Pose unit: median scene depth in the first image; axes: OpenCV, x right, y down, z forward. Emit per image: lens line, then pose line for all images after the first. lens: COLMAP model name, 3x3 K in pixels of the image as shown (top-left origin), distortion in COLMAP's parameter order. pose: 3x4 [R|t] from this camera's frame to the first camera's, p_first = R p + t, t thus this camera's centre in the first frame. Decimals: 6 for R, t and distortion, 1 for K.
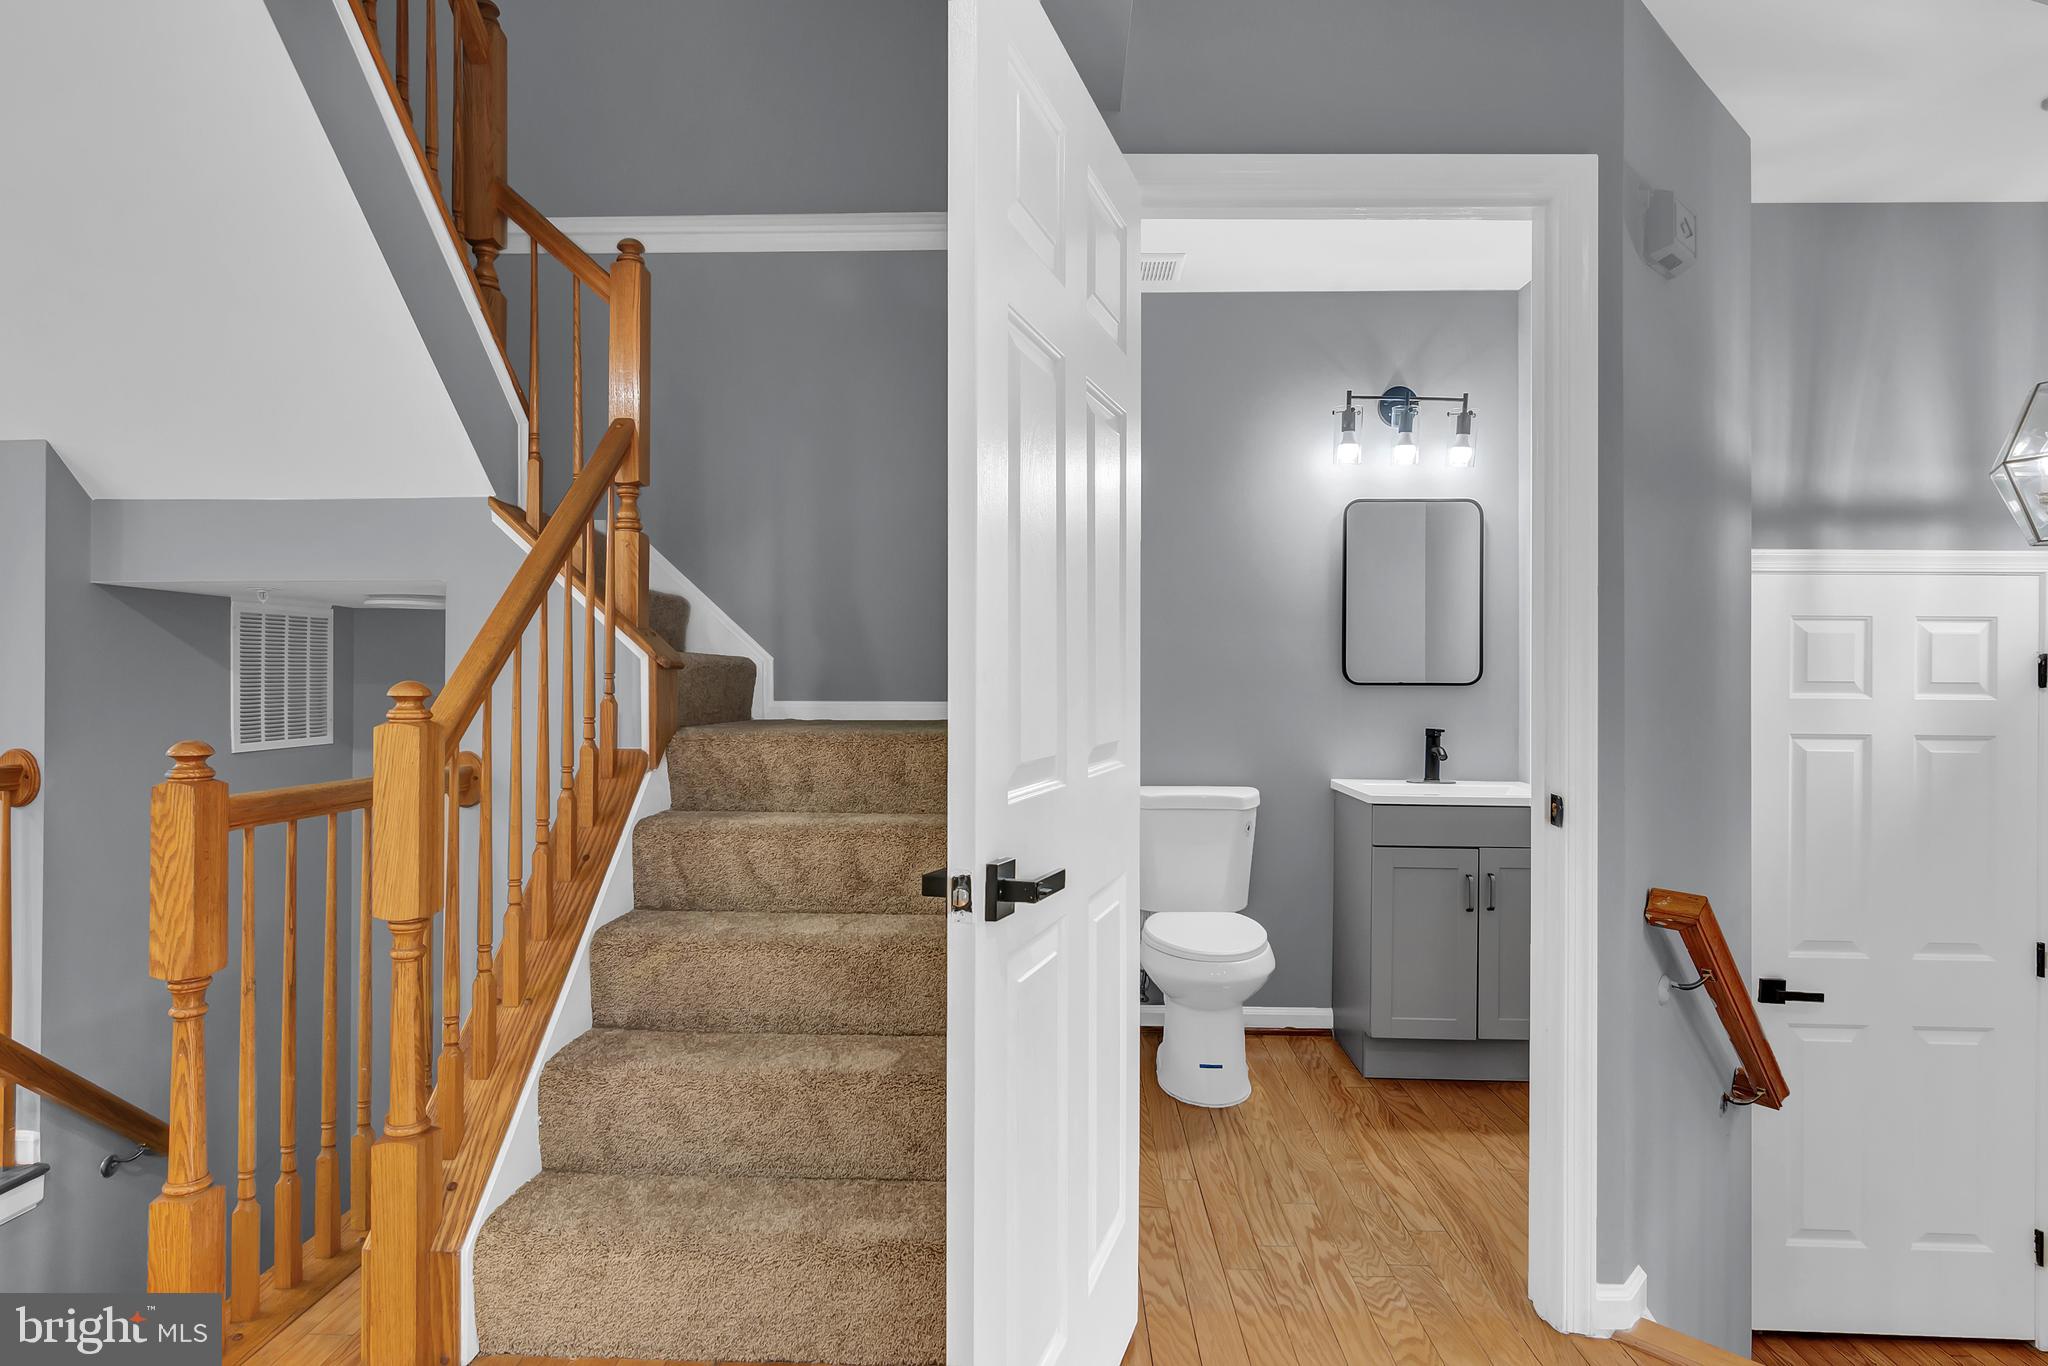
lens RADIAL K [[1090.9, 0, 1024.0], [0, 1090.9, 683.0], [0, 0, 1]] dist [-0.001478, 0.000328]
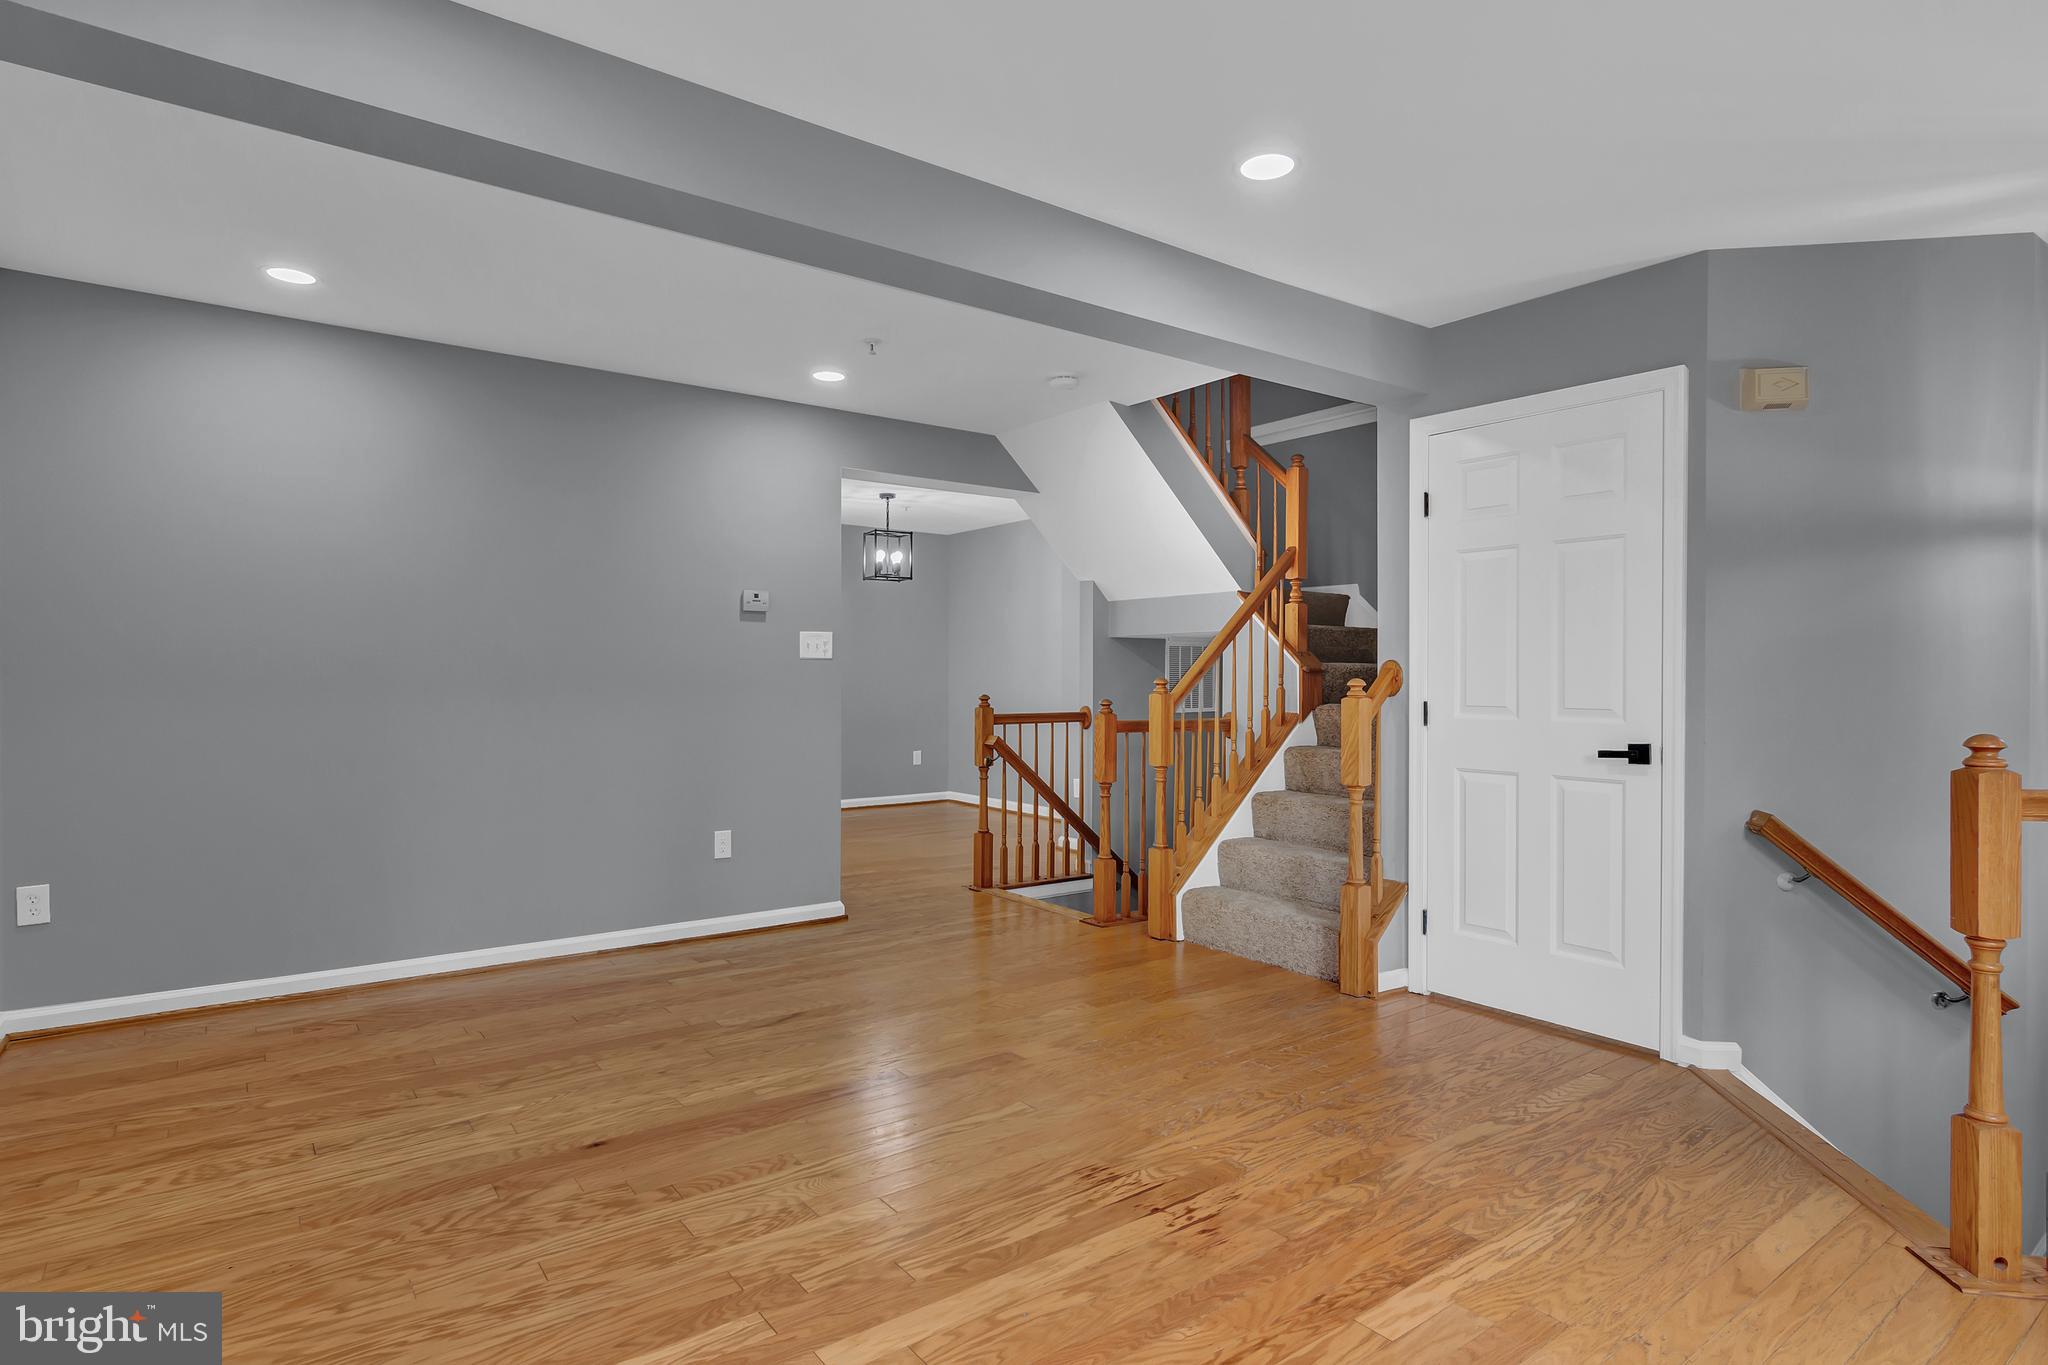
lens RADIAL K [[1090.9, 0, 1024.0], [0, 1090.9, 682.5], [0, 0, 1]] dist [-0.001478, 0.000328]
pose [[0.620234, 0.003617, -0.784408, 0.947929], [-0.003727, 0.999992, 0.001664, 0.004252], [0.784408, 0.001892, 0.620242, -0.660103]]
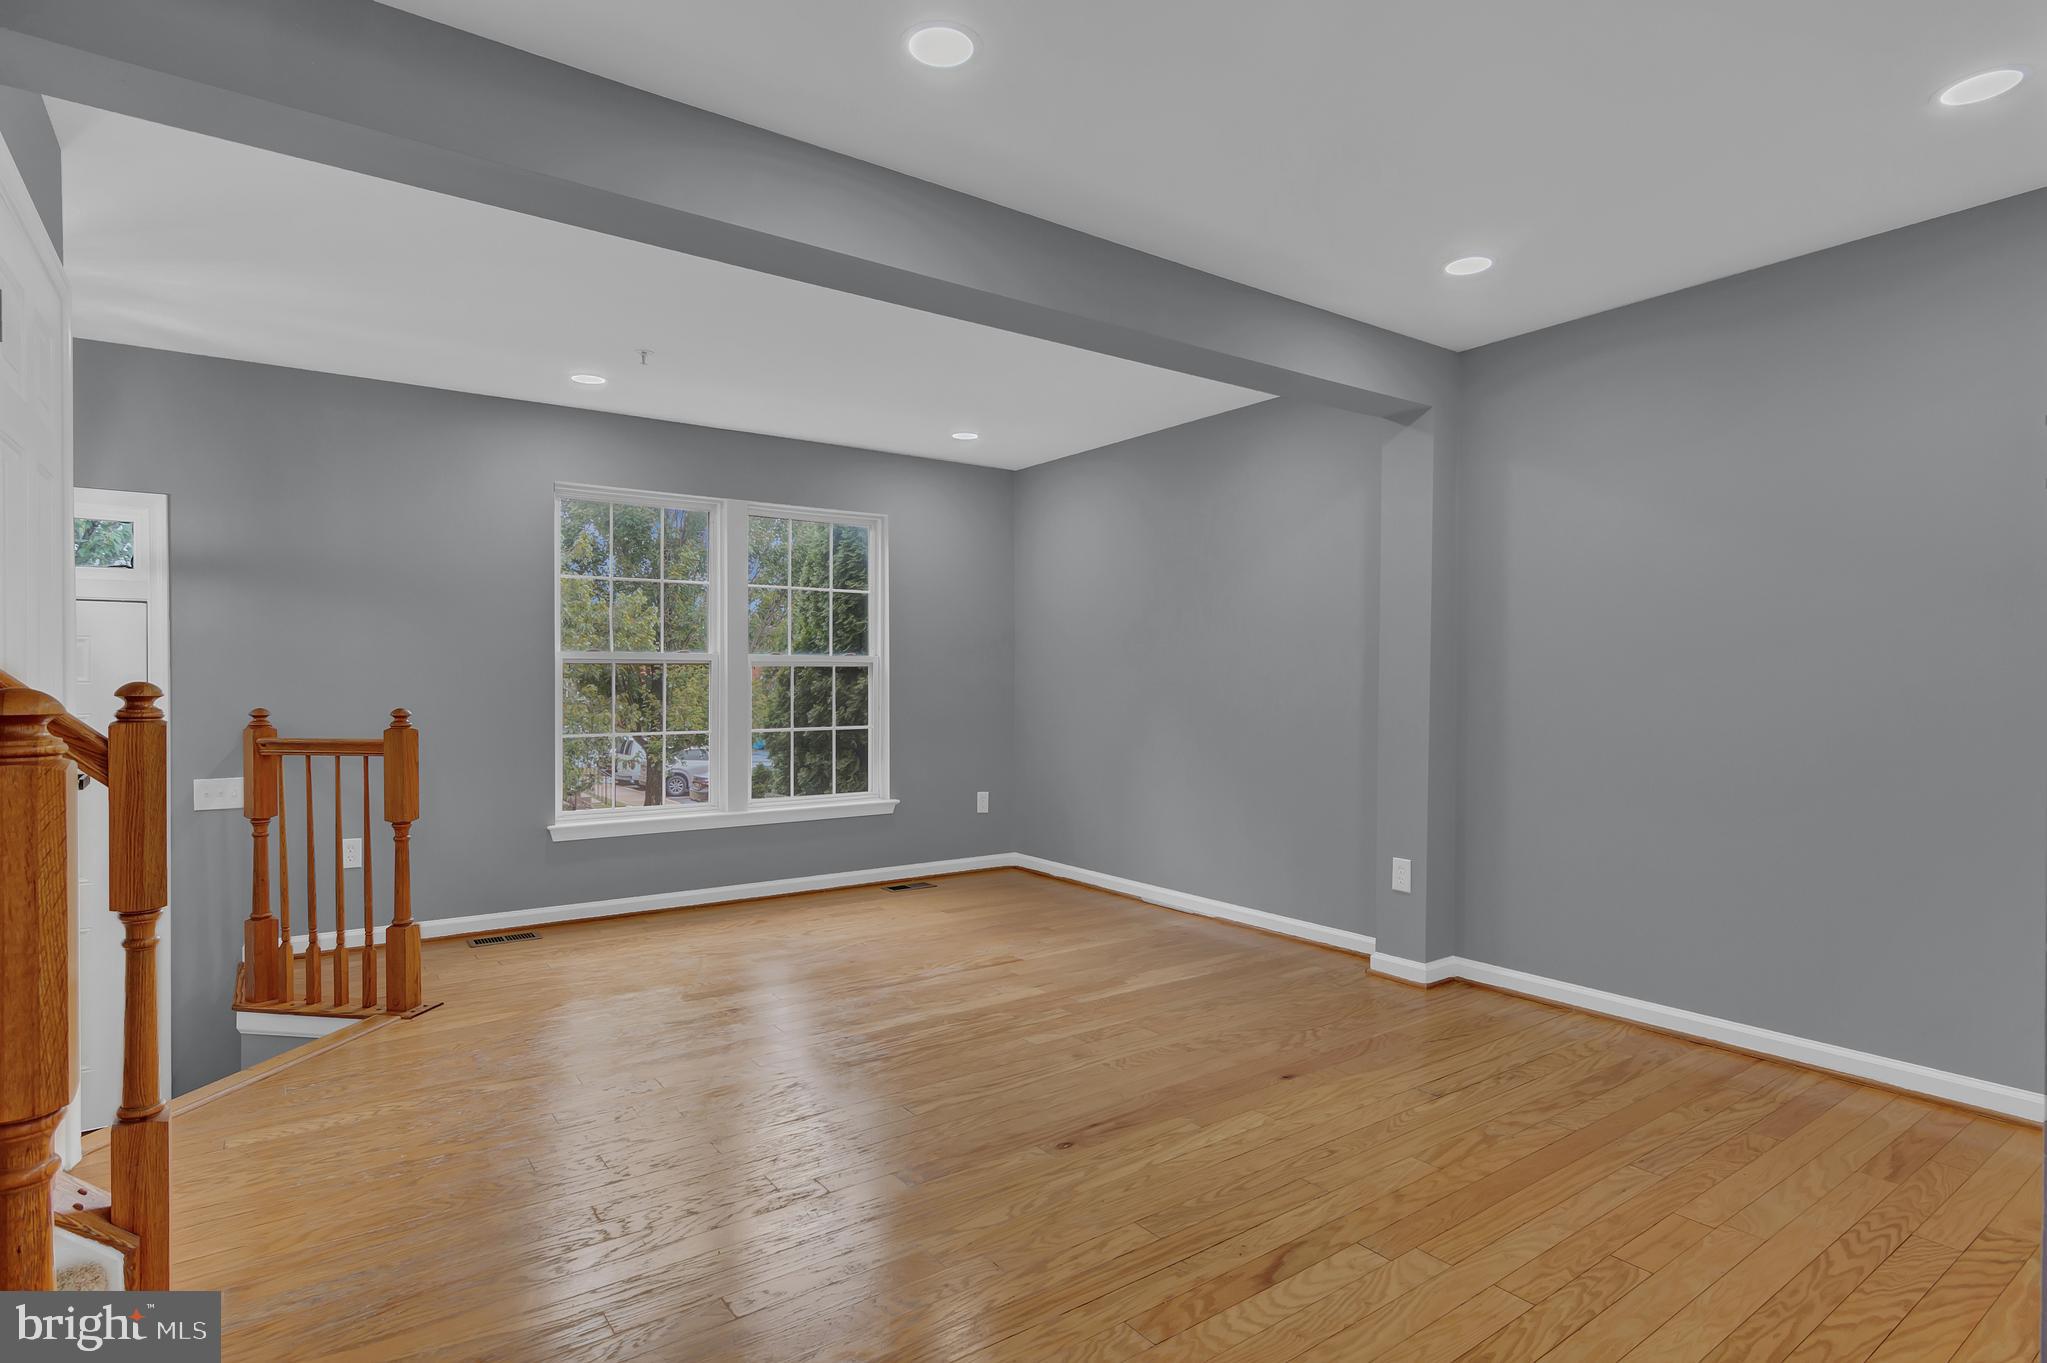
lens RADIAL K [[1047.5, 0, 1020.0], [0, 1047.5, 698.3], [0, 0, 1]] dist [0.002338, 0.000433]
pose [[-0.602321, -0.019886, 0.798006, -0.942370], [-0.001287, 0.999713, 0.023940, -0.005929], [-0.798253, 0.013392, -0.602173, 0.659247]]
